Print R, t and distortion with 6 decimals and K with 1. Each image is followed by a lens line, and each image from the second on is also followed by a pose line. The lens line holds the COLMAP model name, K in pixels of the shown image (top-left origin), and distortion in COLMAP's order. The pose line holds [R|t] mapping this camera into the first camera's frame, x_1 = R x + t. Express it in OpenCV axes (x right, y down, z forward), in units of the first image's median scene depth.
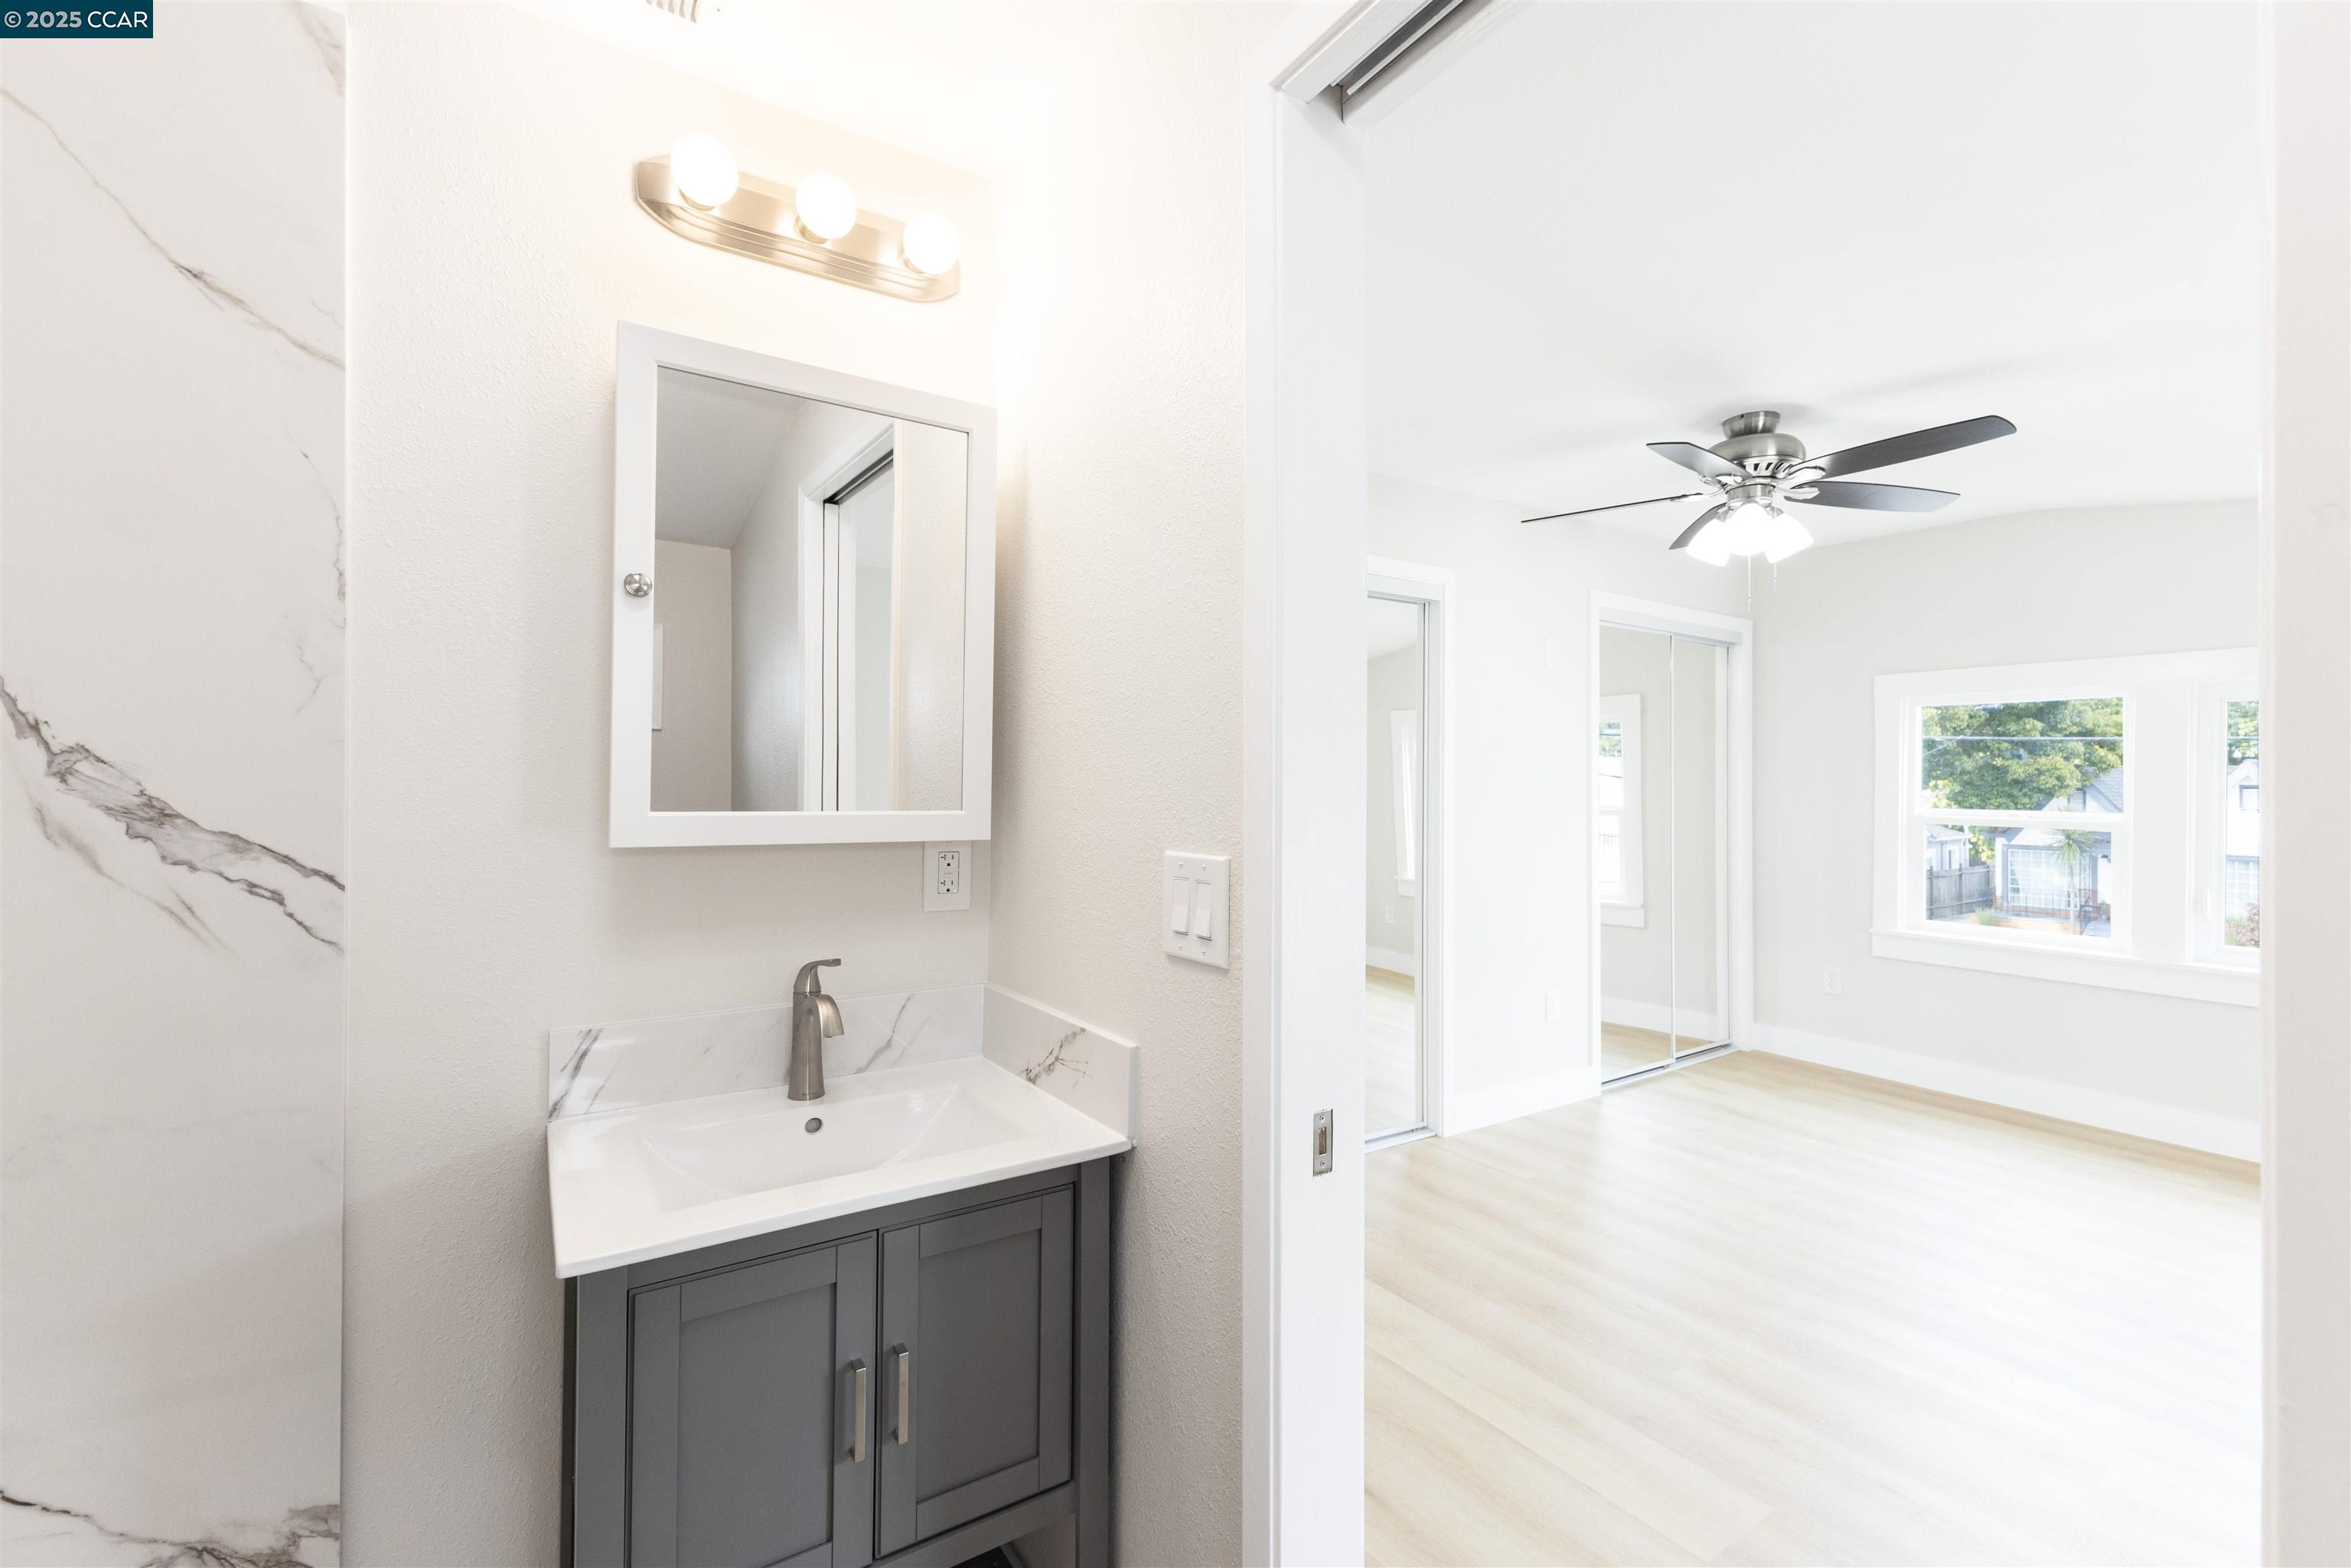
lens RADIAL K [[1027.8, 0, 1176.8], [0, 1027.8, 779.5], [0, 0, 1]] dist [0.006647, -0.000818]
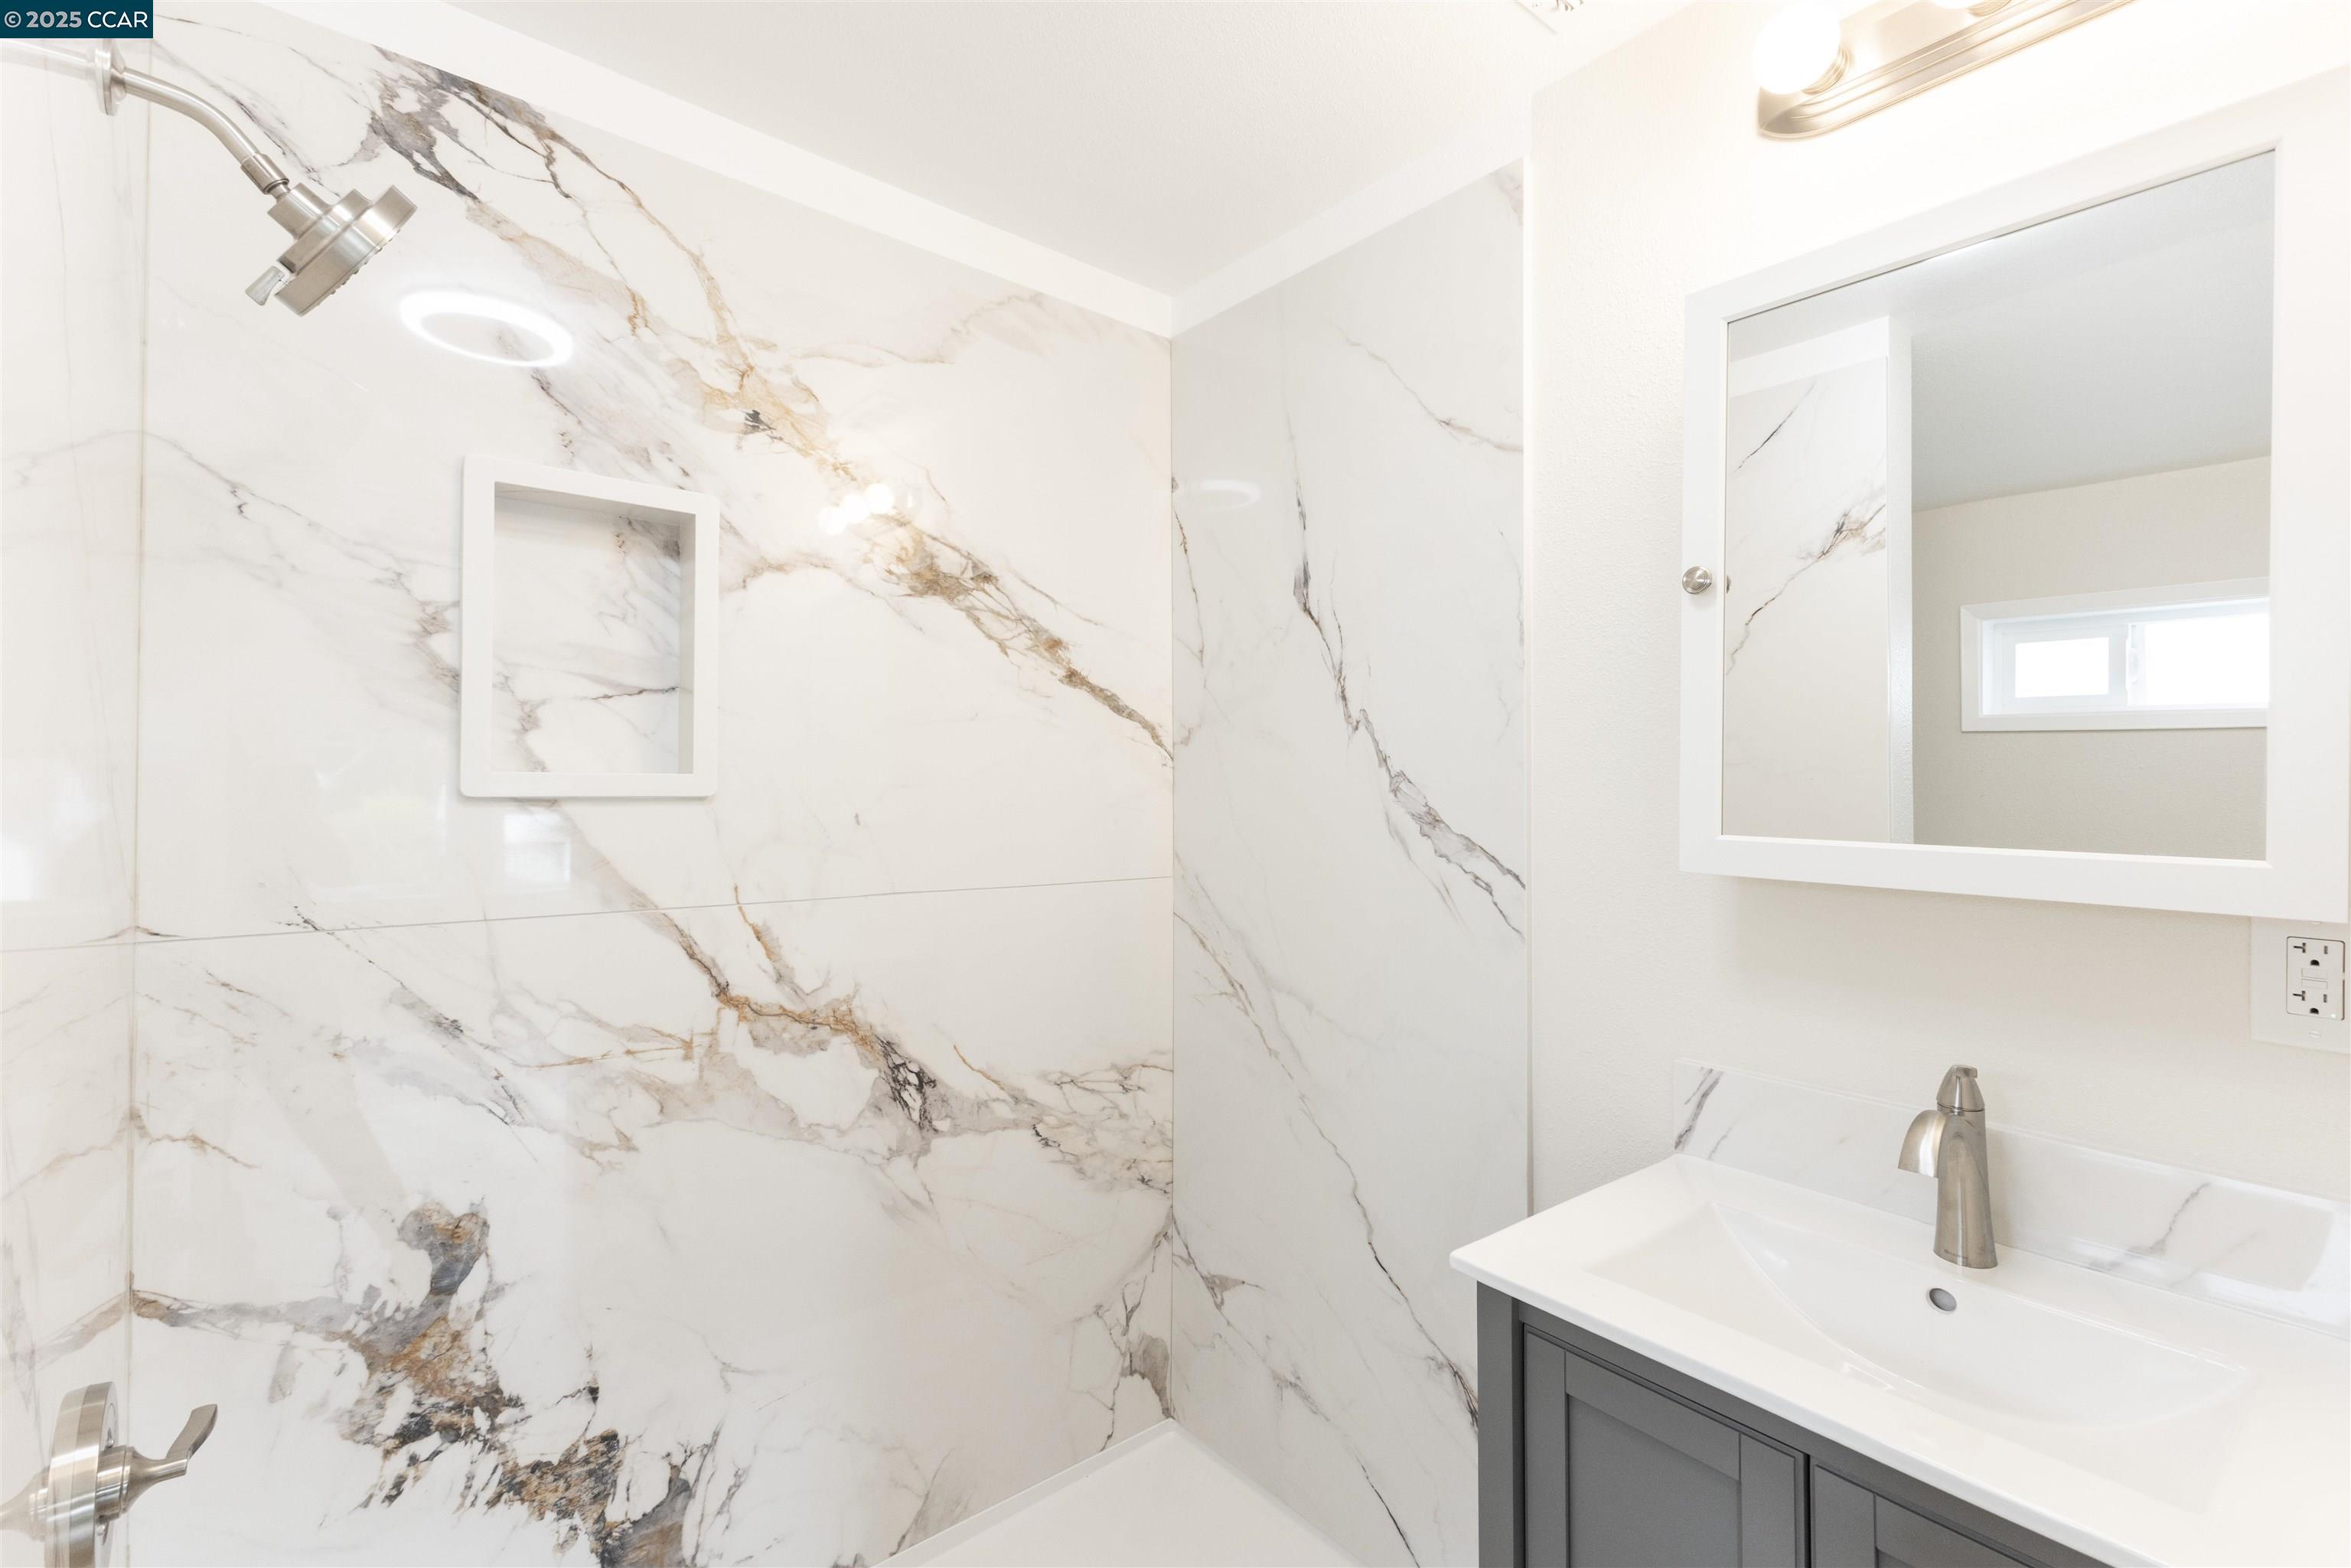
lens RADIAL K [[1027.8, 0, 1172.1], [0, 1027.8, 780.1], [0, 0, 1]] dist [0.006647, -0.000818]
pose [[0.108605, -0.006315, -0.994065, 0.134365], [-0.005894, 0.999958, -0.006997, -0.002941], [0.994068, 0.006619, 0.108563, 0.190963]]
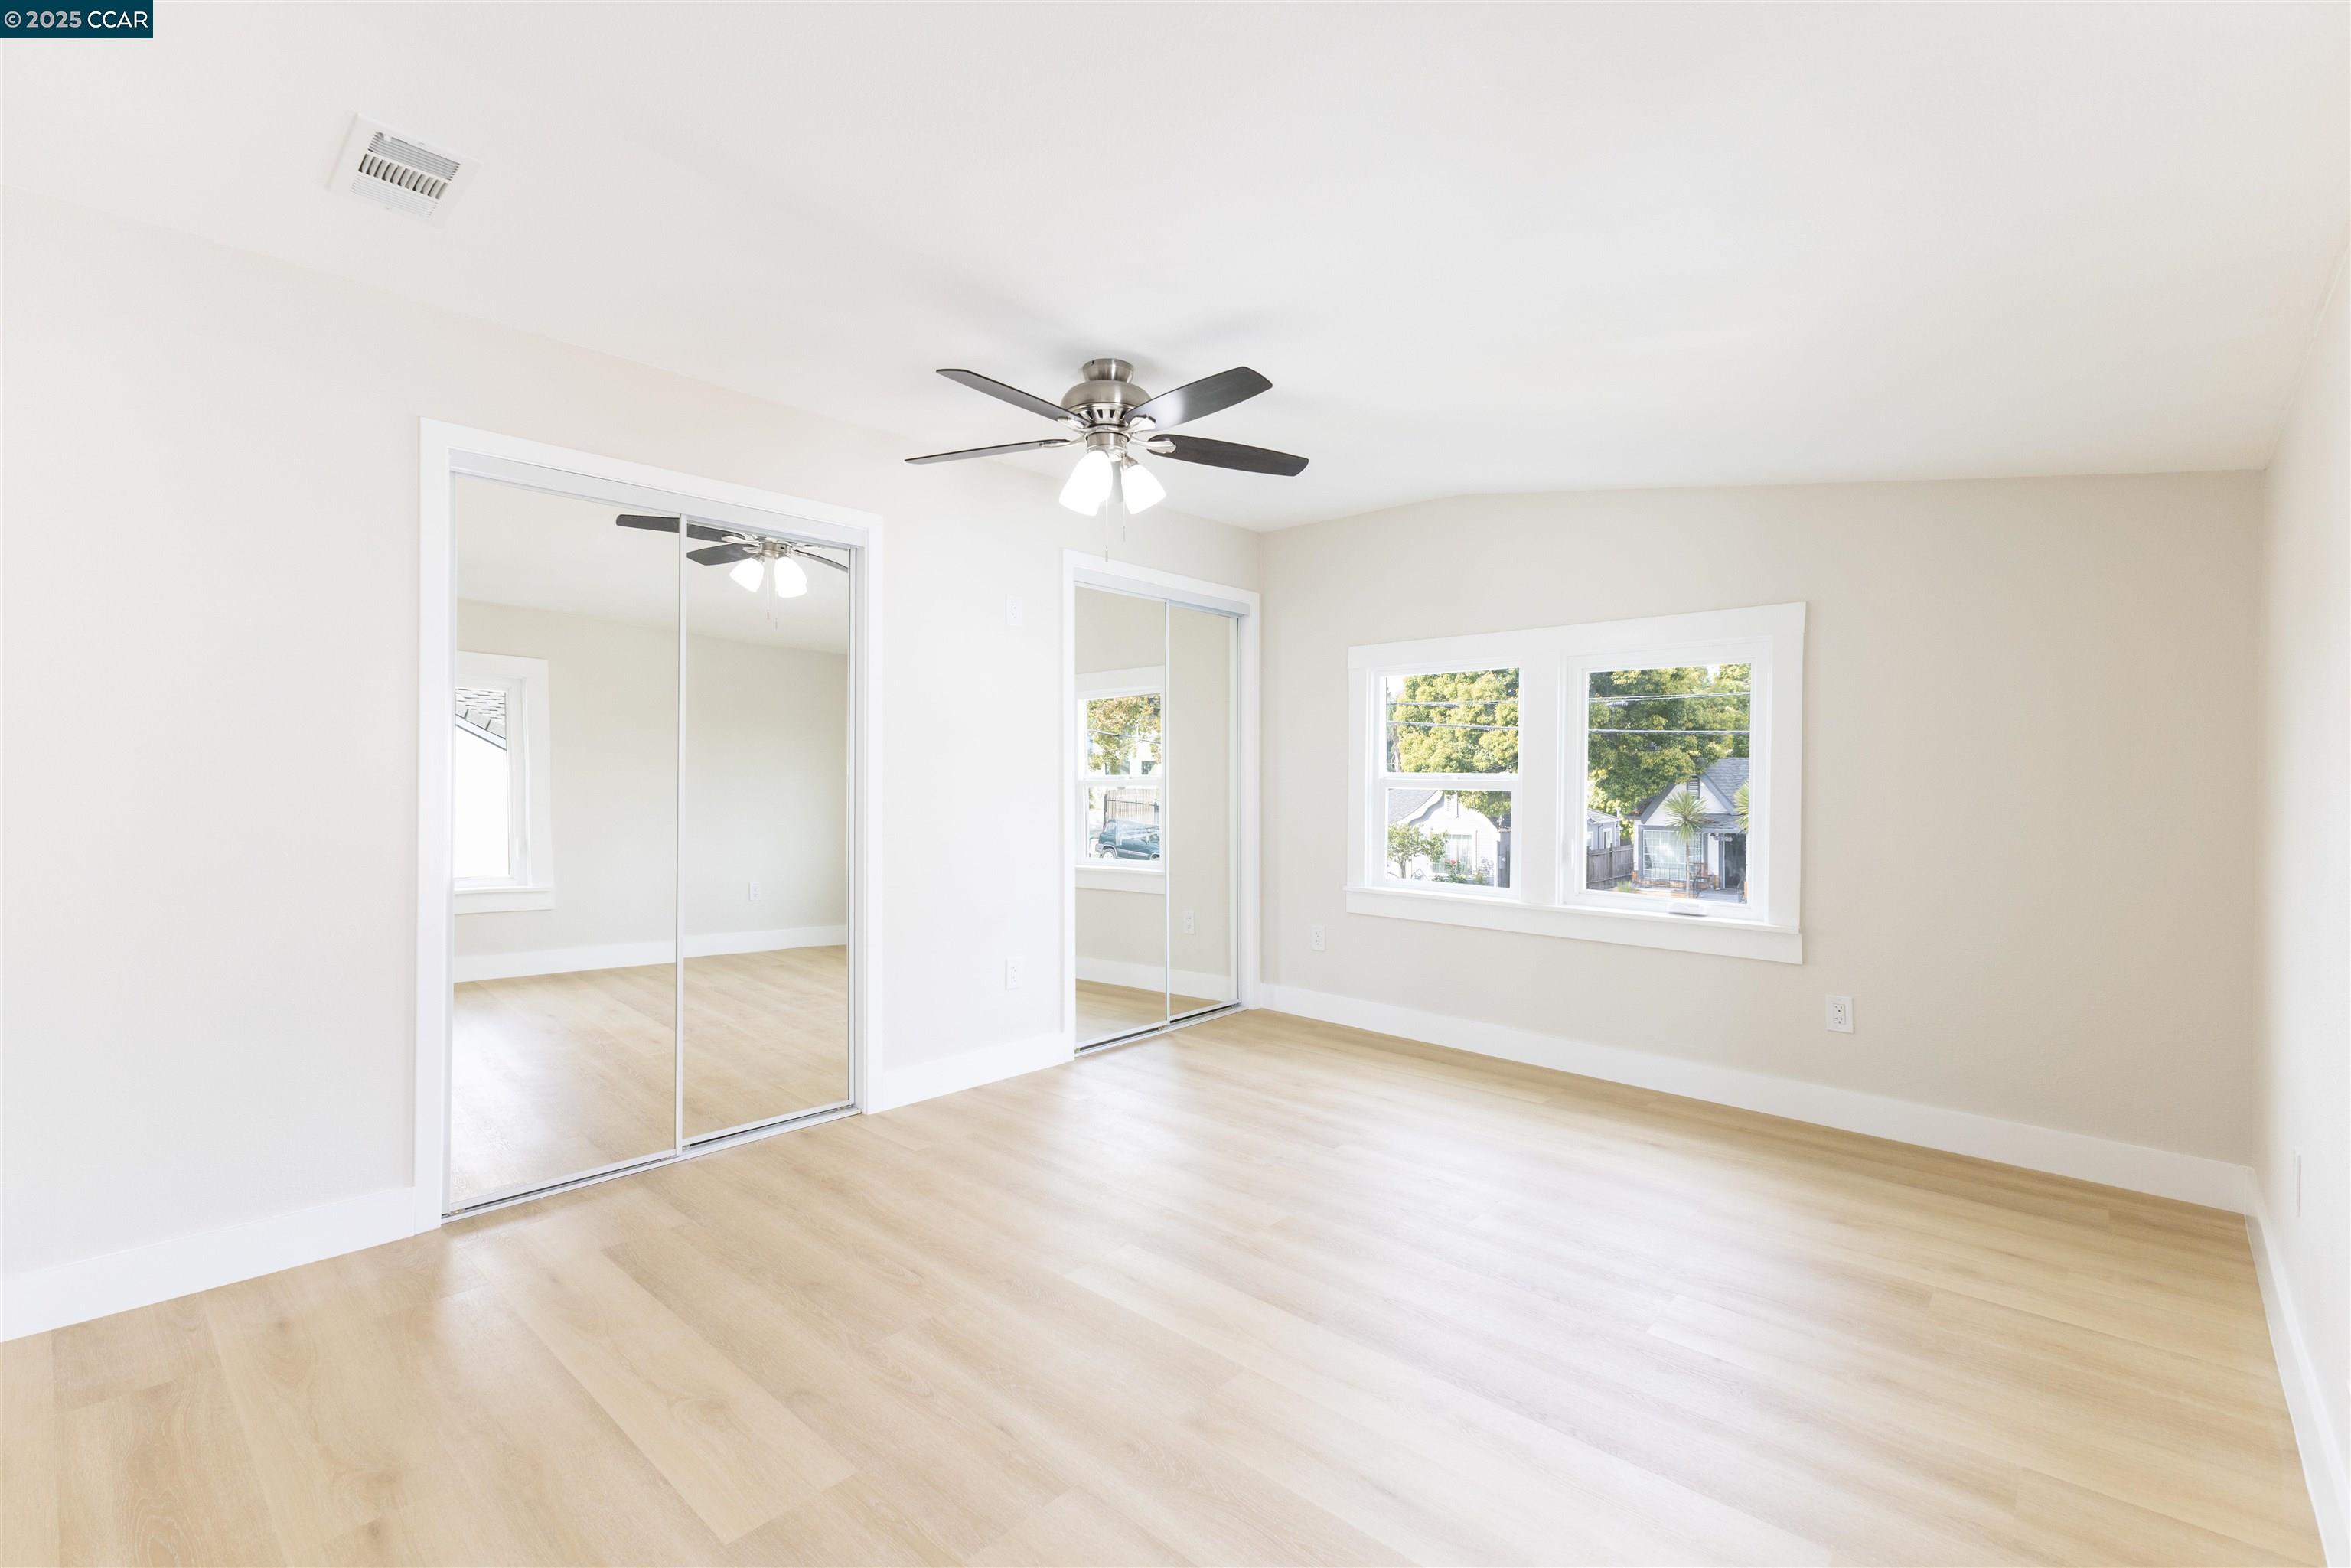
lens RADIAL K [[1027.8, 0, 1183.3], [0, 1027.8, 785.0], [0, 0, 1]] dist [0.006647, -0.000818]
pose [[0.973970, -0.004536, 0.226631, 0.405716], [0.002221, 0.999943, 0.010469, 0.043197], [-0.226665, -0.009693, 0.973925, 0.015993]]
